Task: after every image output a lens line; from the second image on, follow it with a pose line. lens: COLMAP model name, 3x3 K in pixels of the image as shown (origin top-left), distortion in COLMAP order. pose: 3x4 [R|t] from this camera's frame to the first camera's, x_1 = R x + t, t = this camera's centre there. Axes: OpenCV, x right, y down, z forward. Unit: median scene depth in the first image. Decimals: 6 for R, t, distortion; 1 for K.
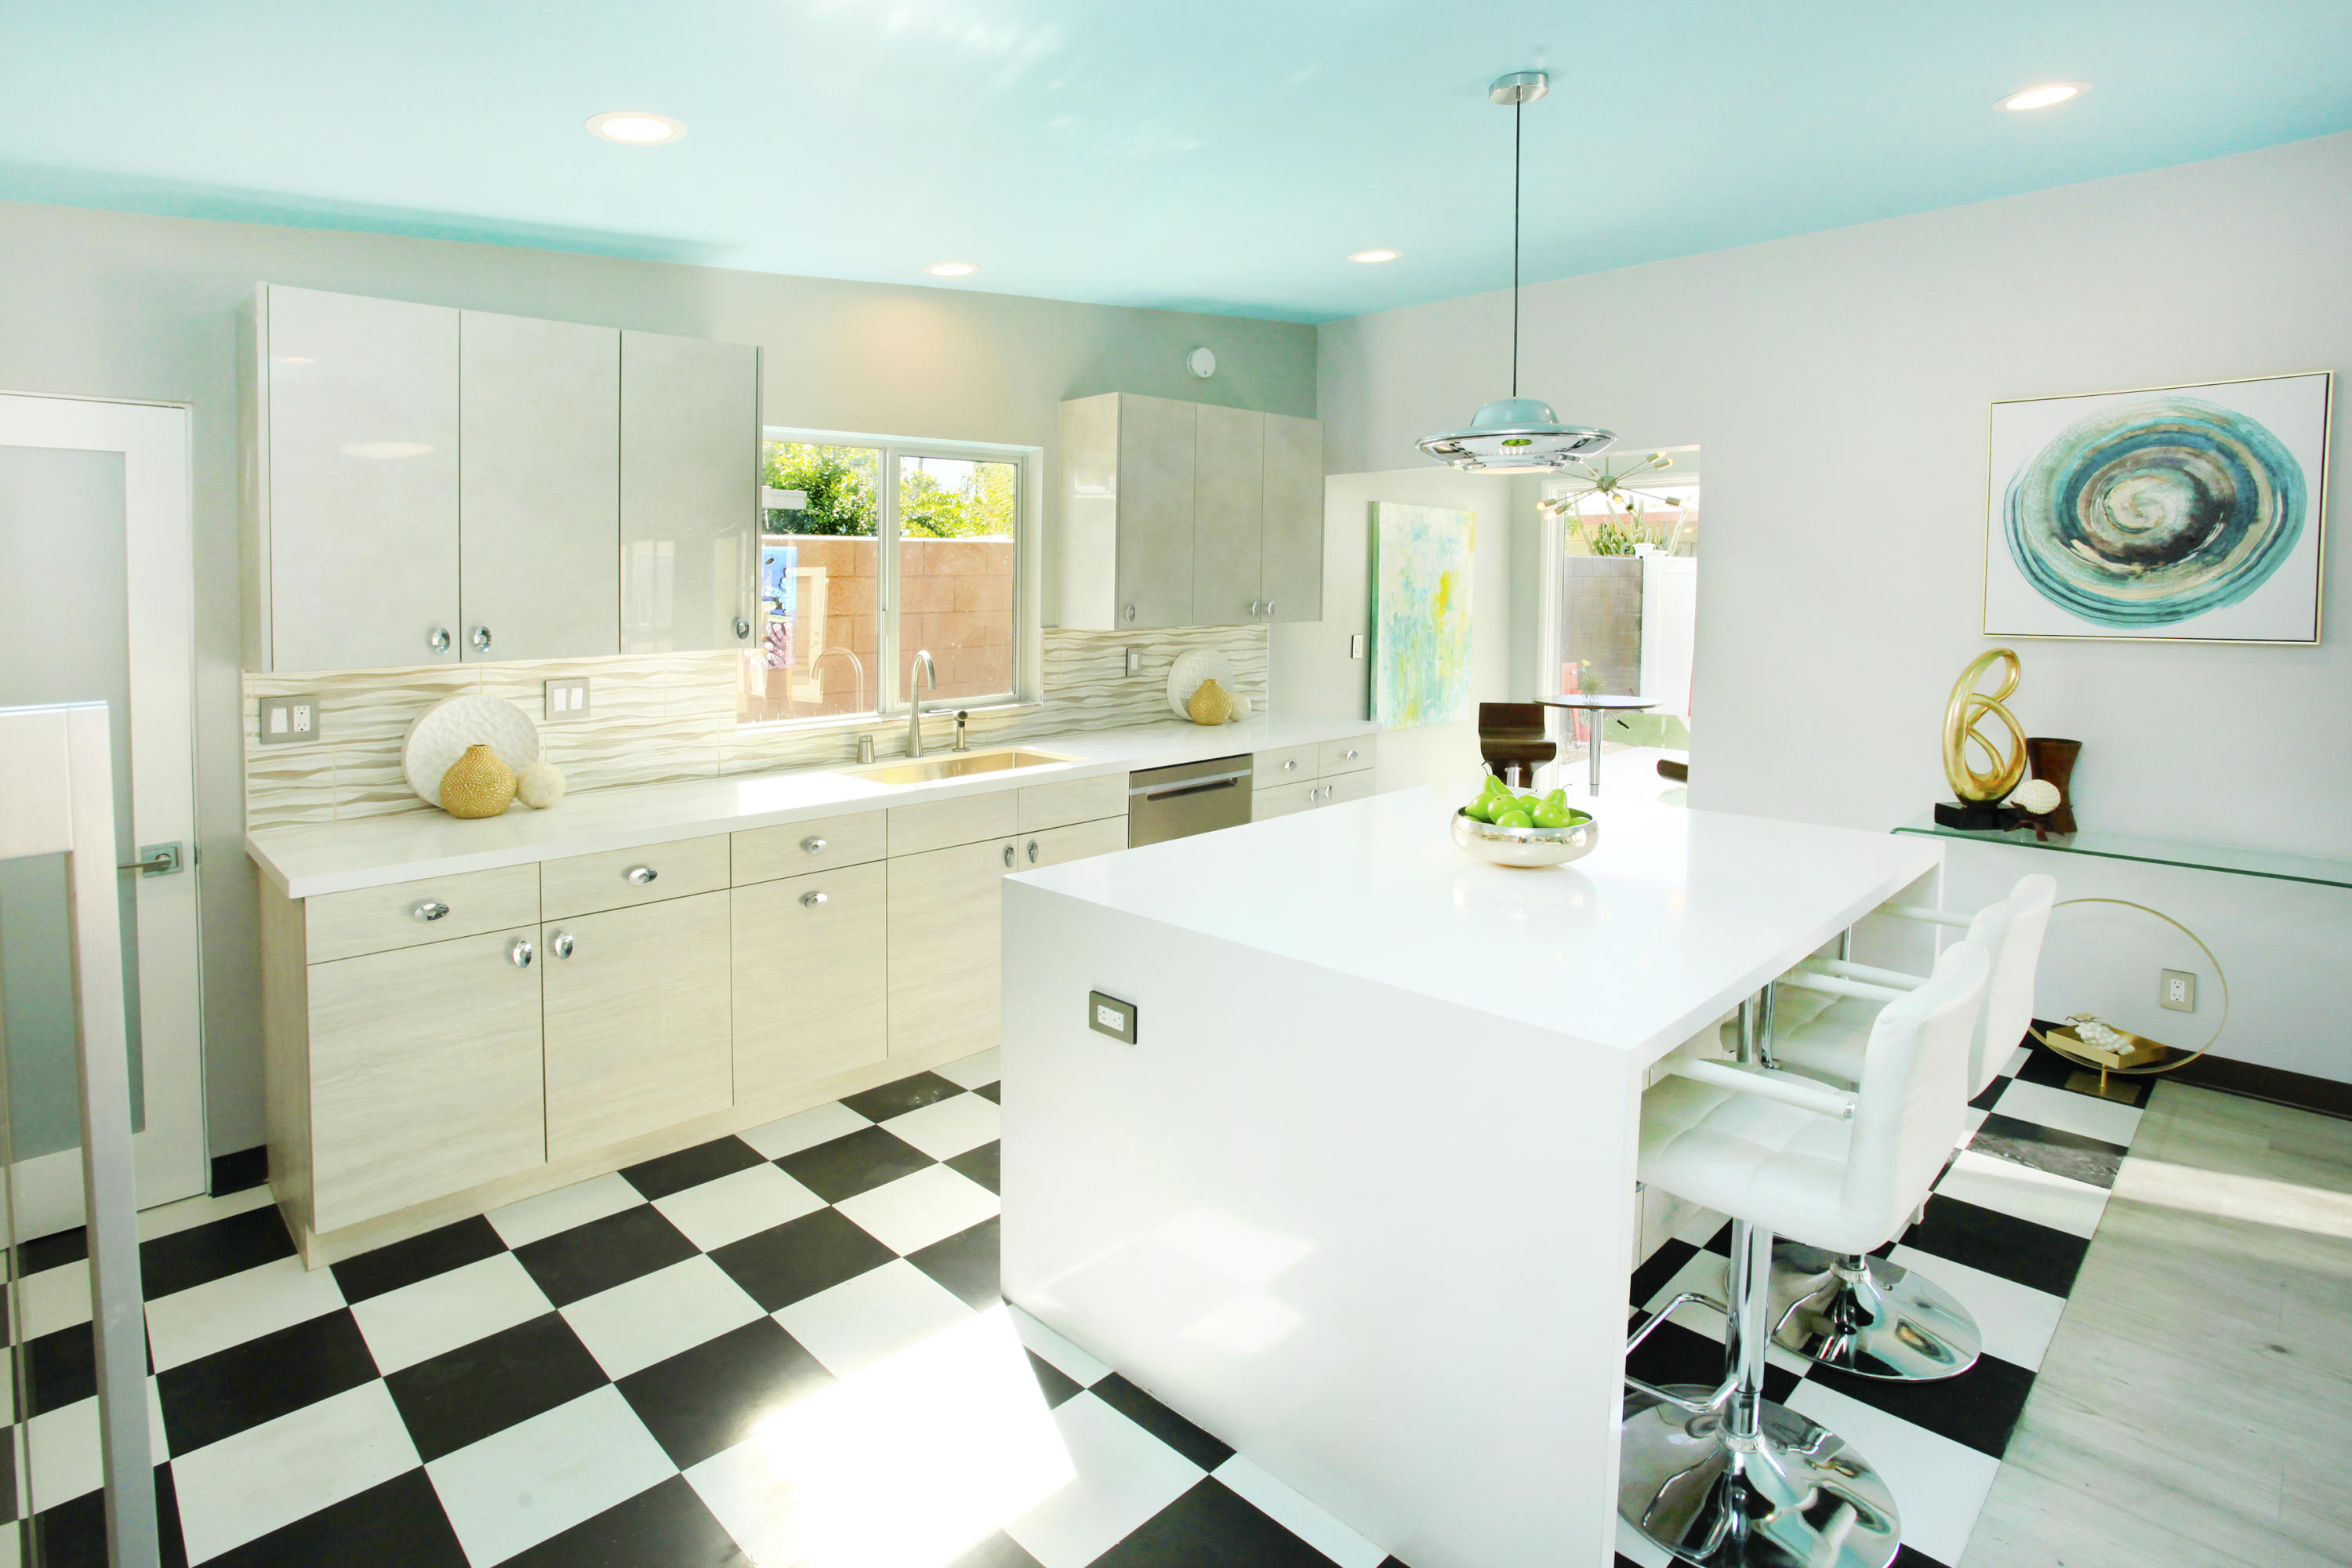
lens RADIAL K [[1195.9, 0, 1176.0], [0, 1195.9, 784.0], [0, 0, 1]] dist [0.000451, 0.000277]
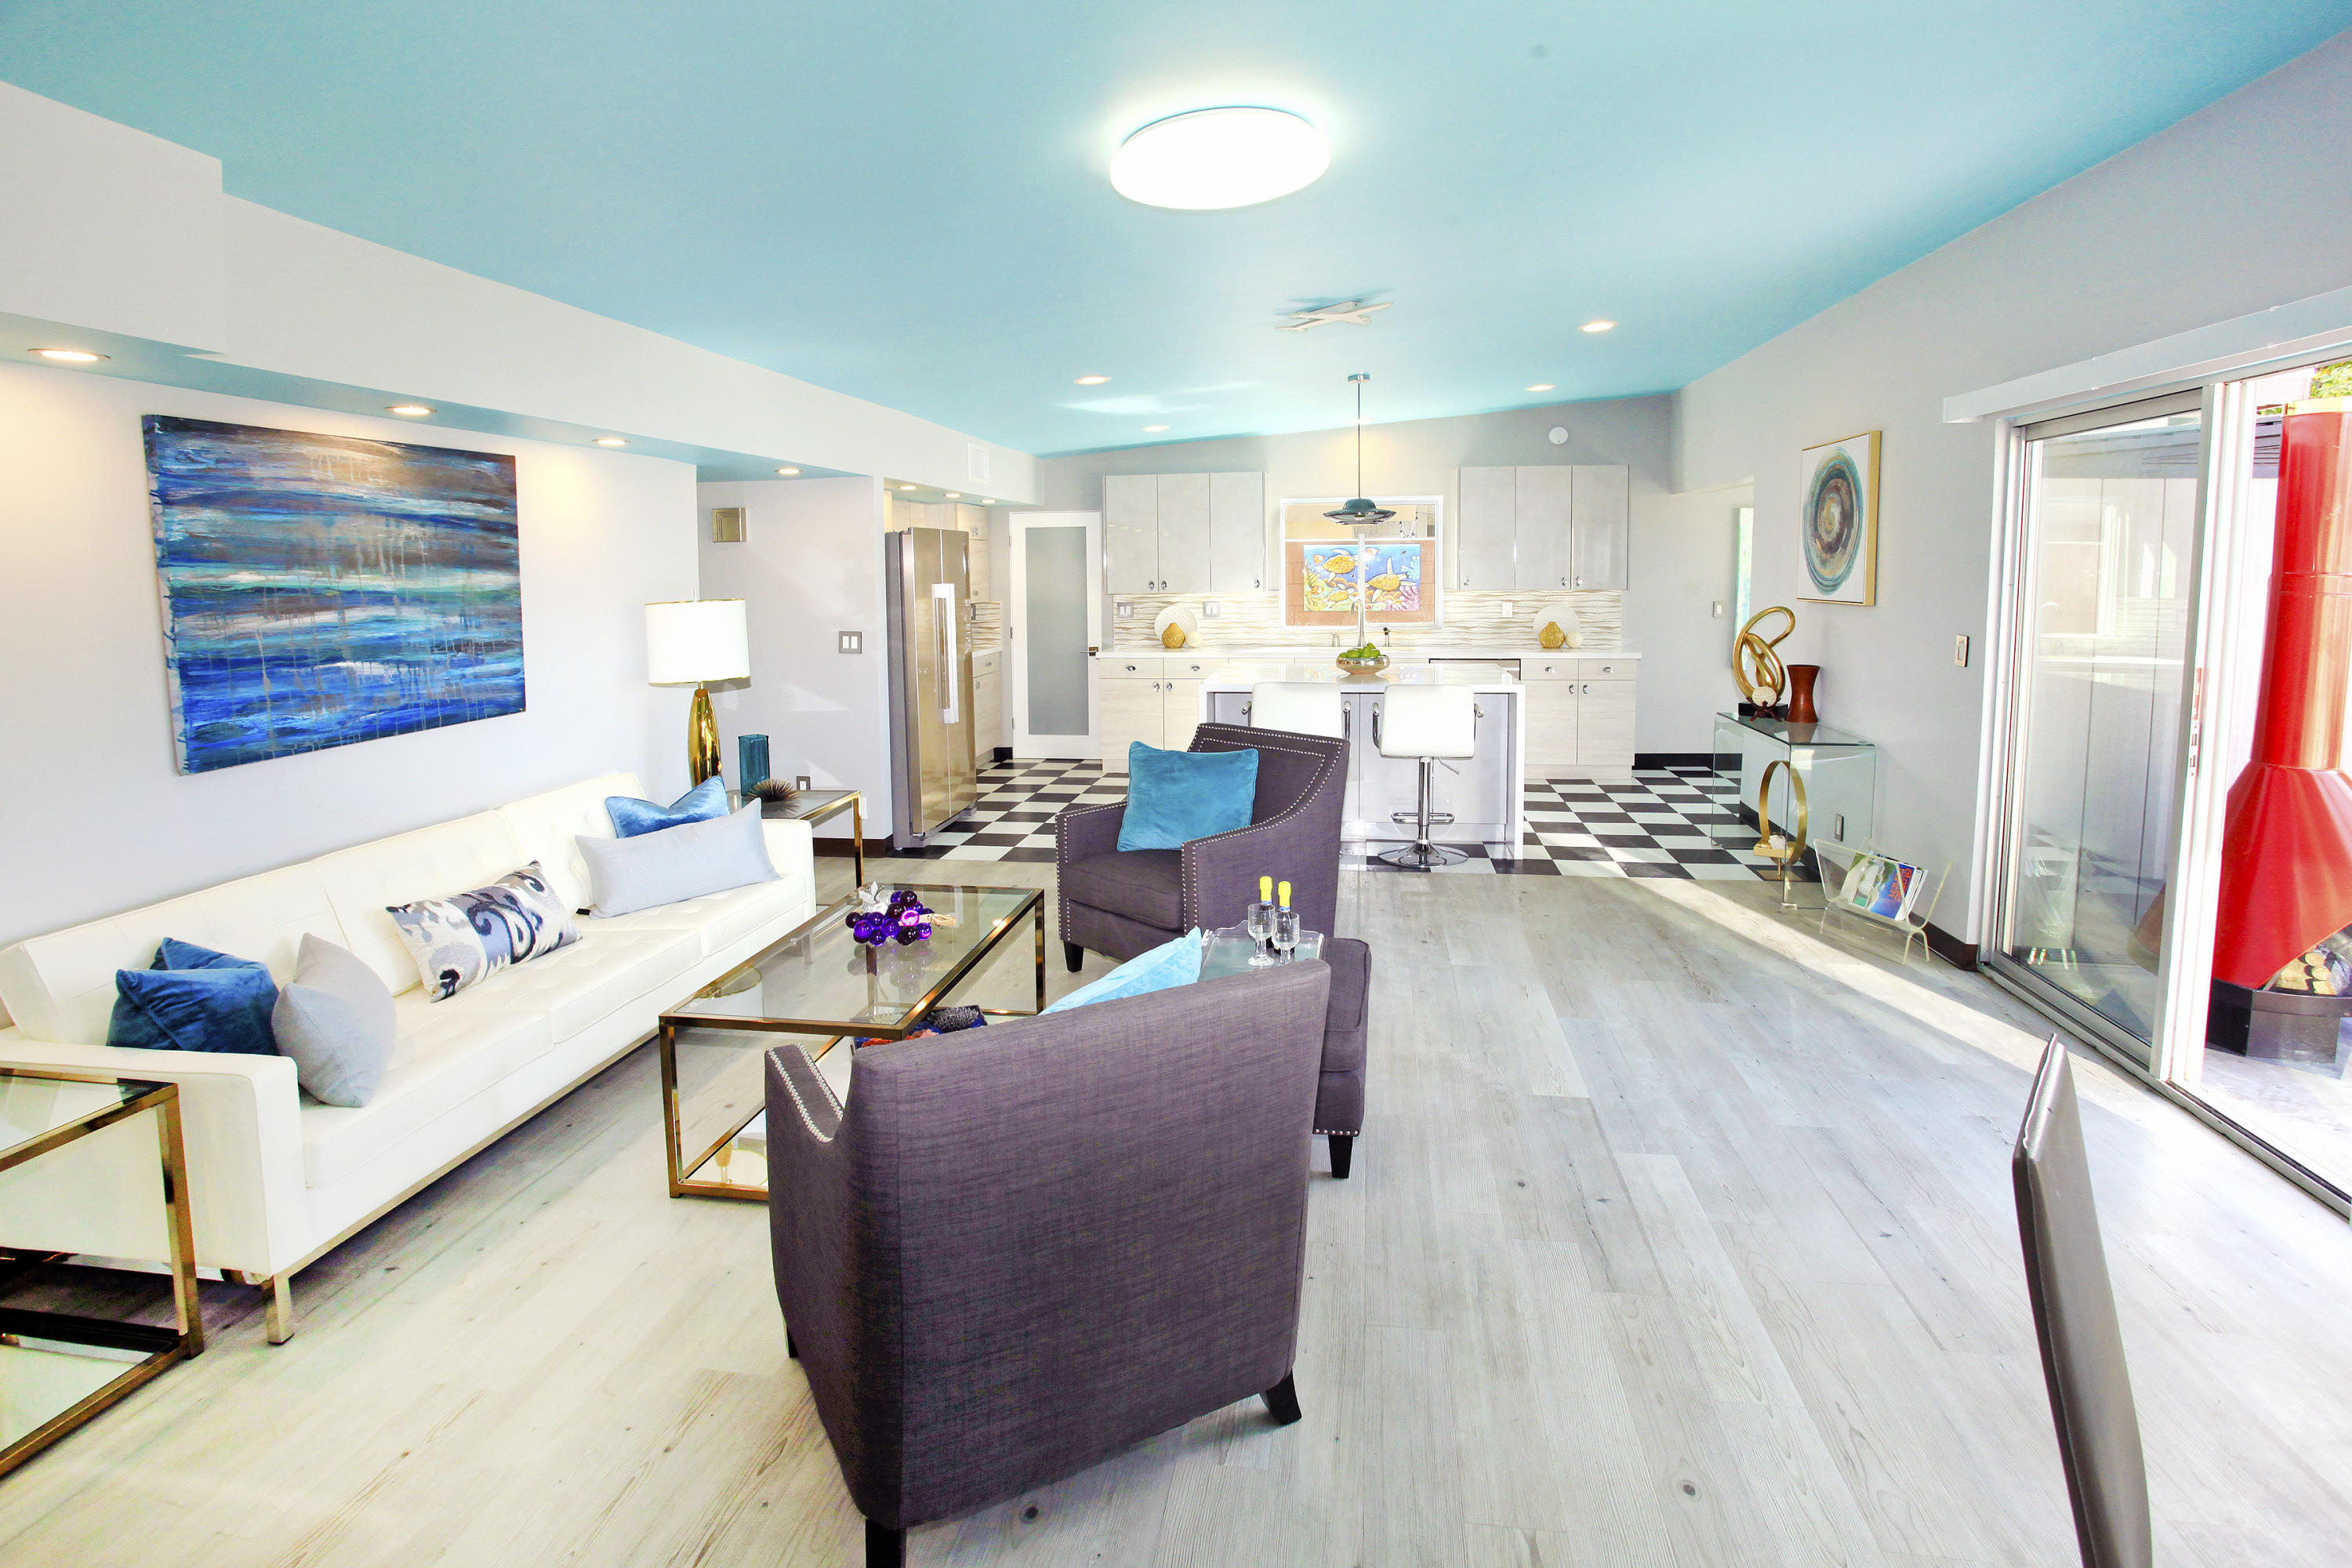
lens RADIAL K [[1195.9, 0, 1176.0], [0, 1195.9, 784.0], [0, 0, 1]] dist [0.000451, 0.000277]
pose [[0.585220, 0.147399, -0.797365, 1.519116], [-0.135421, 0.987296, 0.083118, 0.096900], [0.799487, 0.059338, 0.597746, -0.579616]]
